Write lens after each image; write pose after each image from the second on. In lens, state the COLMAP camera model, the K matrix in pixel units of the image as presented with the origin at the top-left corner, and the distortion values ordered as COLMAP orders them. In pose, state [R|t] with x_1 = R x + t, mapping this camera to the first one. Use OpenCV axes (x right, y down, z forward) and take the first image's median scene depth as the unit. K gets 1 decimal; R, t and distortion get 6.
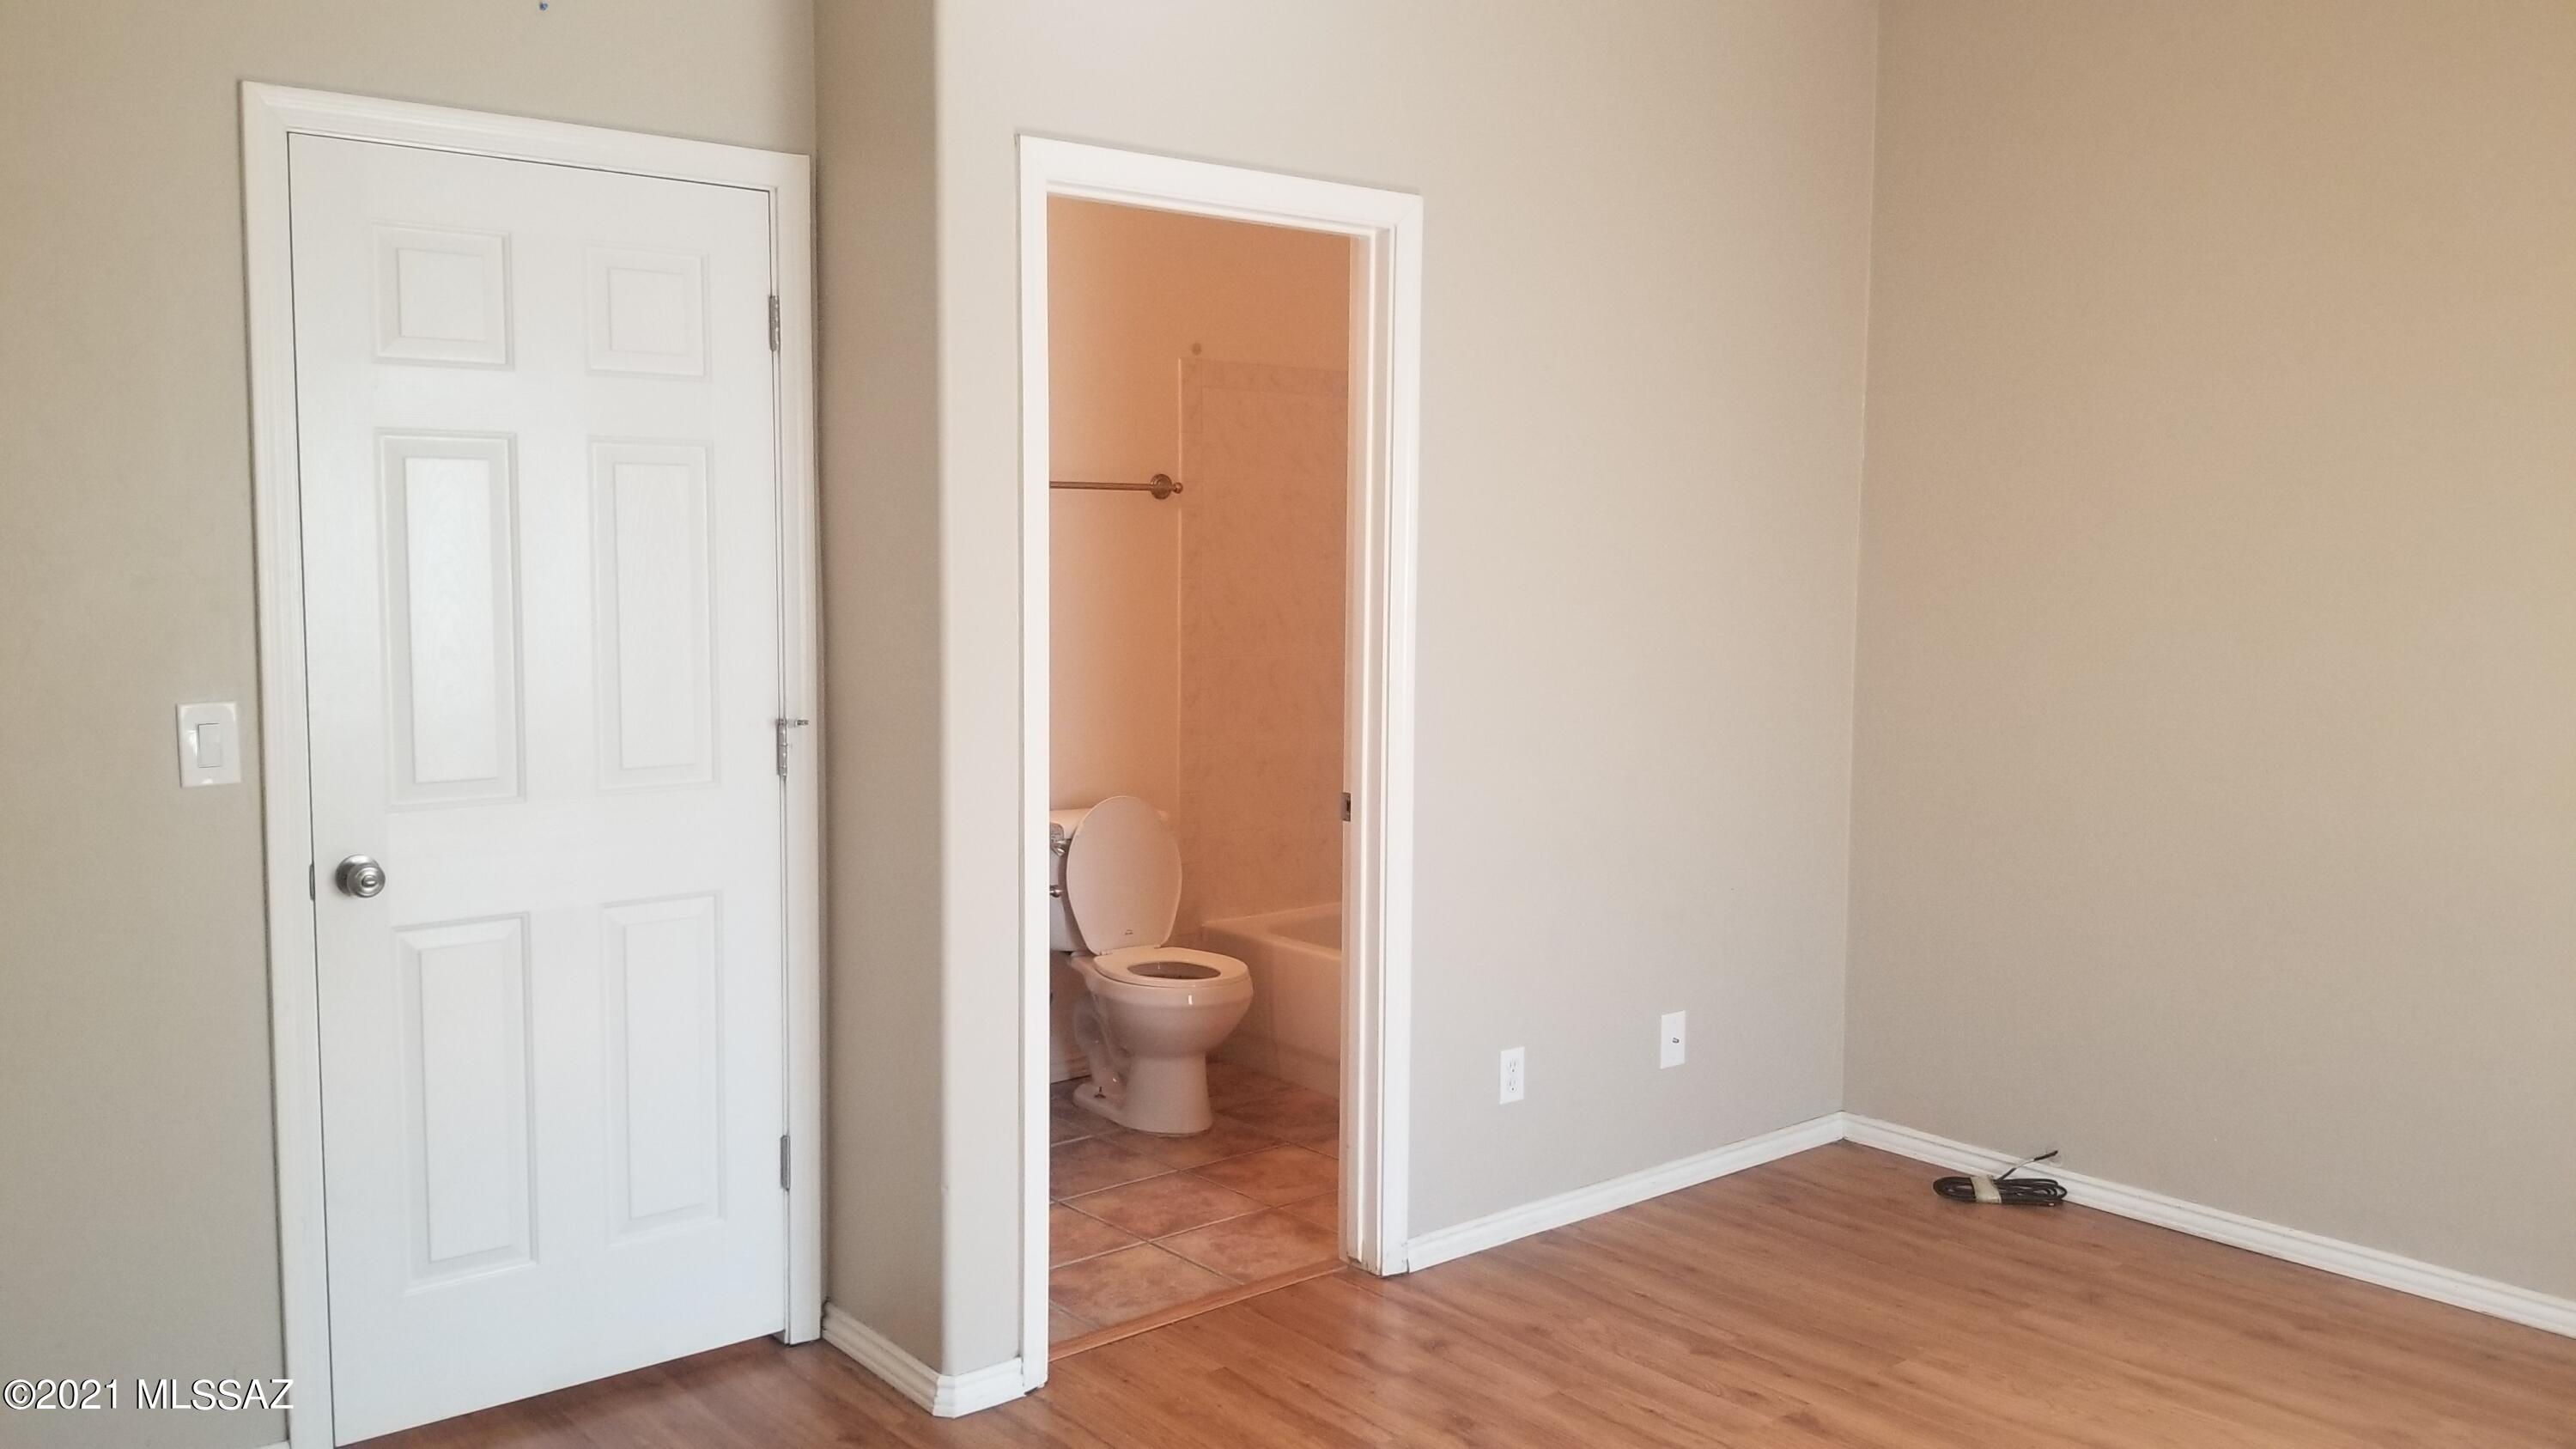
lens RADIAL K [[1967.9, 0, 1296.0], [0, 1967.9, 718.3], [0, 0, 1]] dist [0.011903, -0.000031]
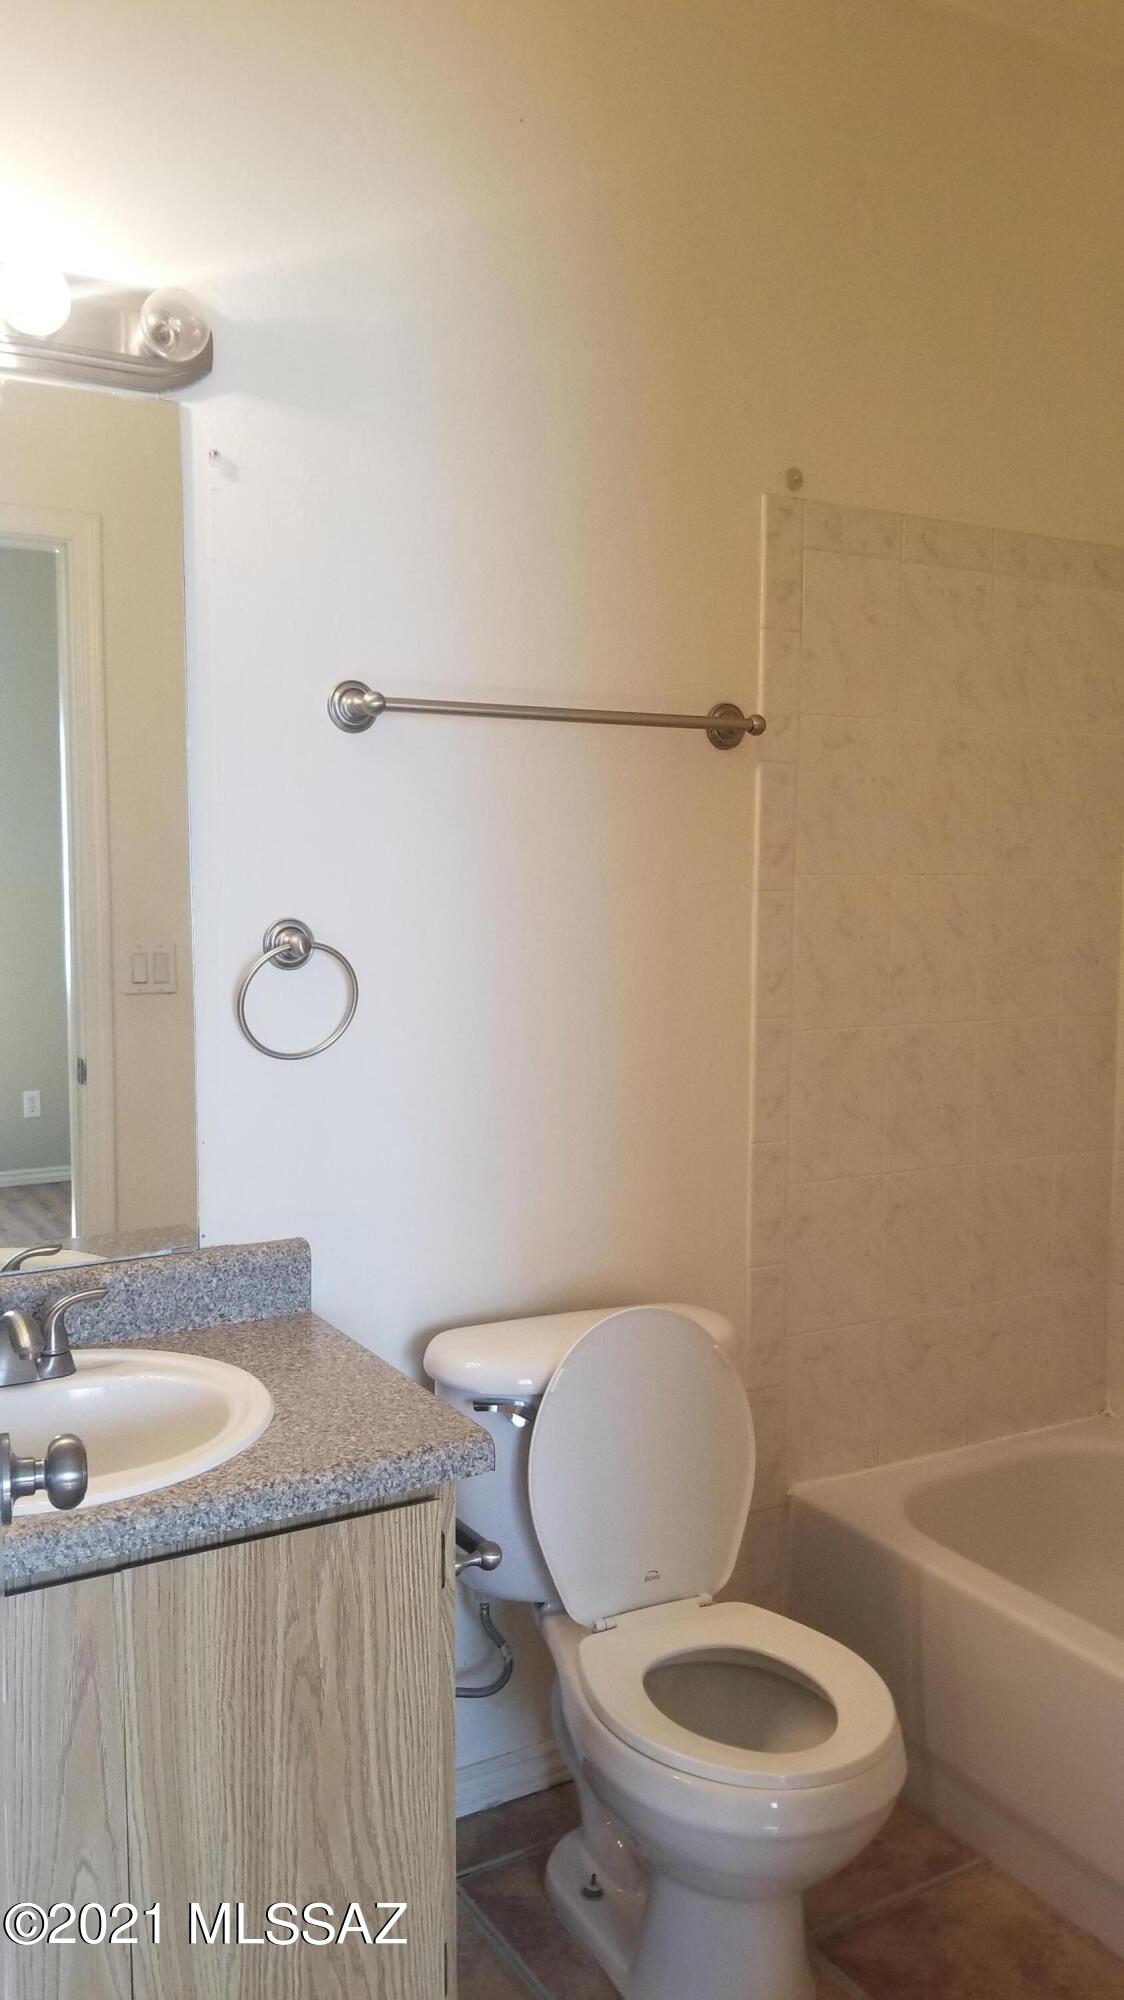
lens RADIAL K [[1527.6, 0, 566.5], [0, 1527.6, 1004.1], [0, 0, 1]] dist [0.011903, -0.000031]
pose [[0.986151, 0.014017, -0.165255, -0.040441], [-0.015329, 0.999860, -0.006672, -0.035248], [0.165138, 0.009112, 0.986228, 0.566411]]
